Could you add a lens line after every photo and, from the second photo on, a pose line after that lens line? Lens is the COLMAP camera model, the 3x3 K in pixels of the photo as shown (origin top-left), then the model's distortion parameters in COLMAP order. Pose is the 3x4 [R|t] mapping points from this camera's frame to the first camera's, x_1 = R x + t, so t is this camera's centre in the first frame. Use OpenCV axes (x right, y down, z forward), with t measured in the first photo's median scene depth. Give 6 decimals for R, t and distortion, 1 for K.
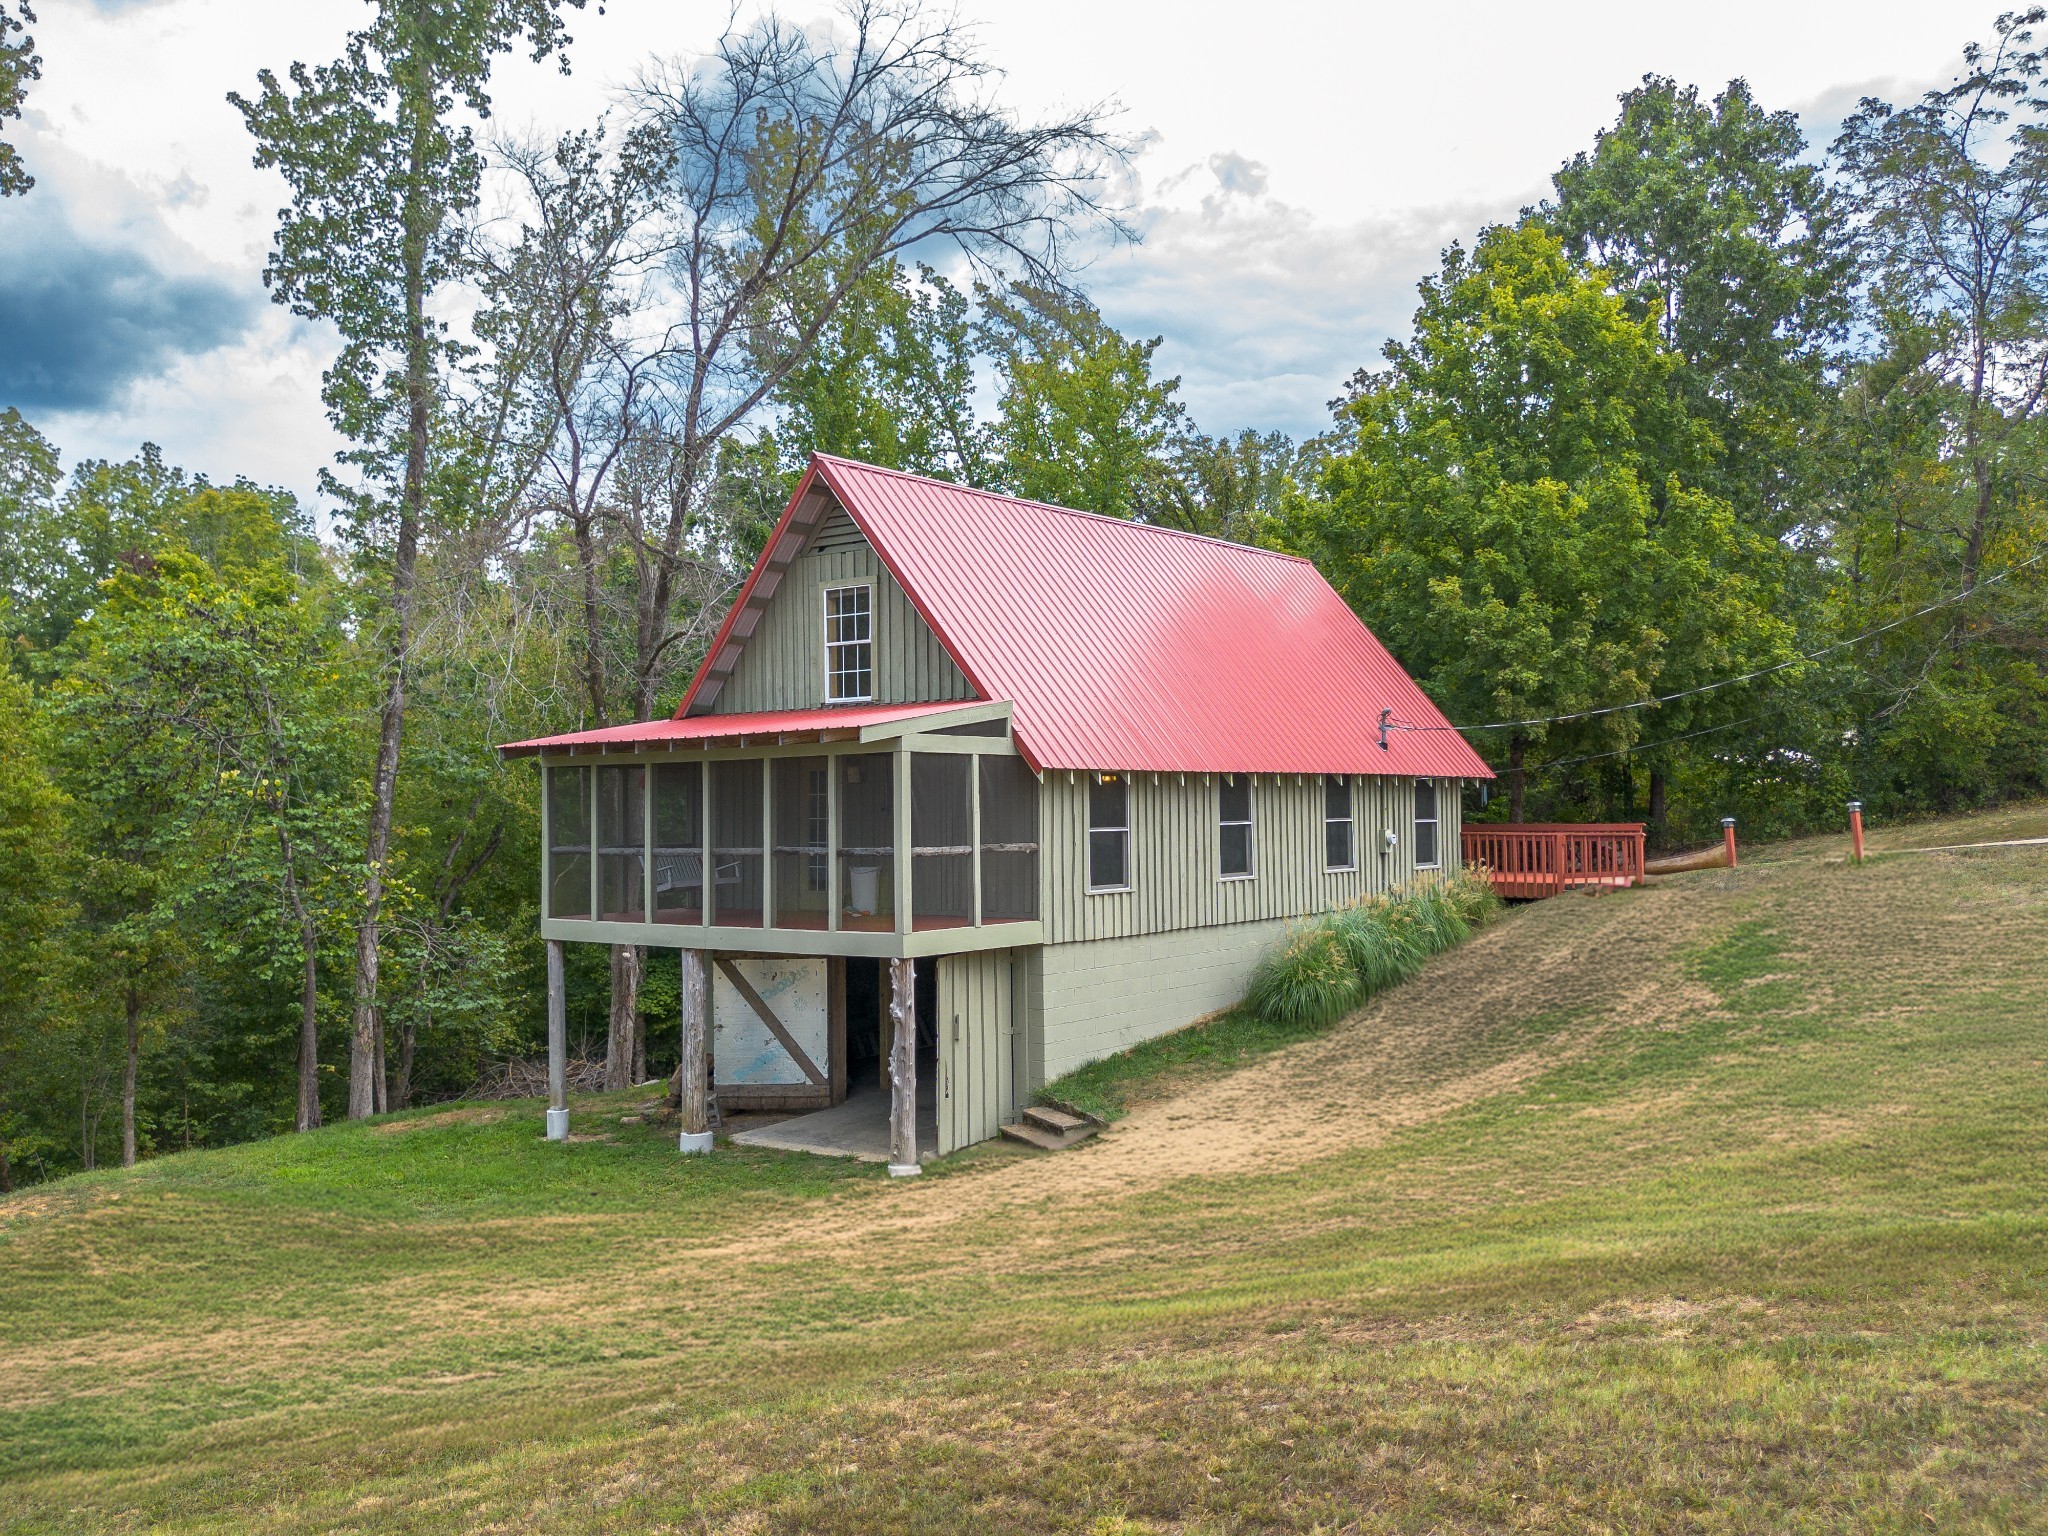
lens RADIAL K [[1707.5, 0, 1024.0], [0, 1707.5, 768.0], [0, 0, 1]] dist [0.041248, 0.004399]
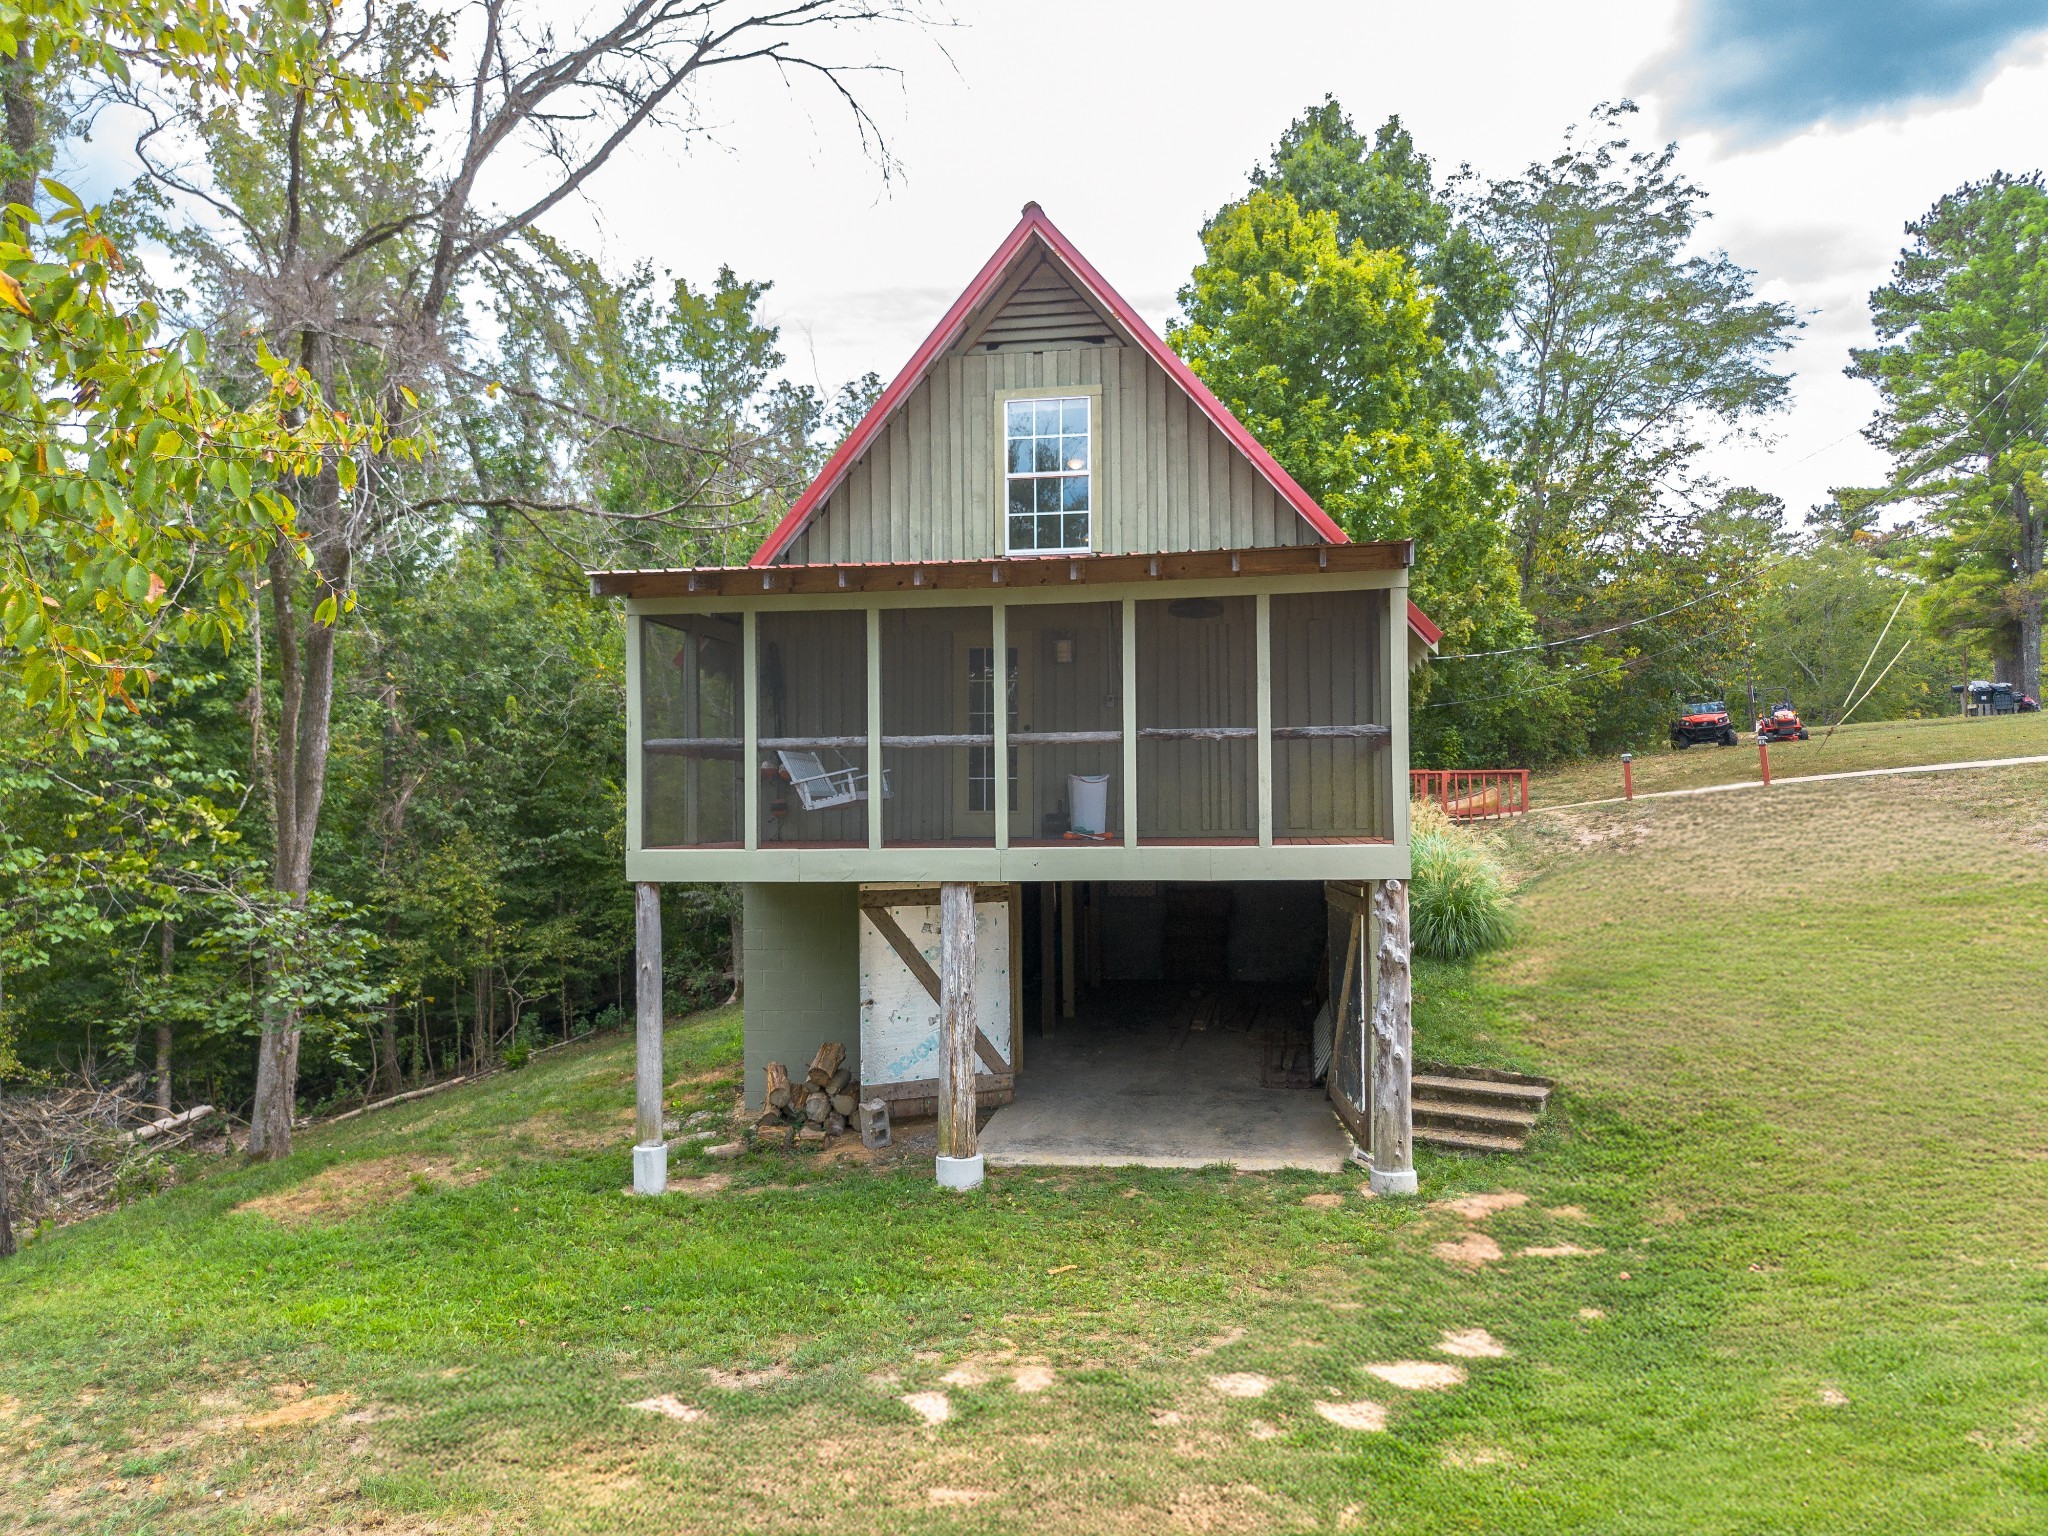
lens RADIAL K [[1460.9, 0, 1034.3], [0, 1460.9, 772.8], [0, 0, 1]] dist [0.098008, -0.103914]
pose [[0.876857, 0.014318, 0.480538, -0.291940], [-0.013937, 0.999893, -0.004362, 0.041989], [-0.480549, -0.002873, 0.876963, 0.313708]]
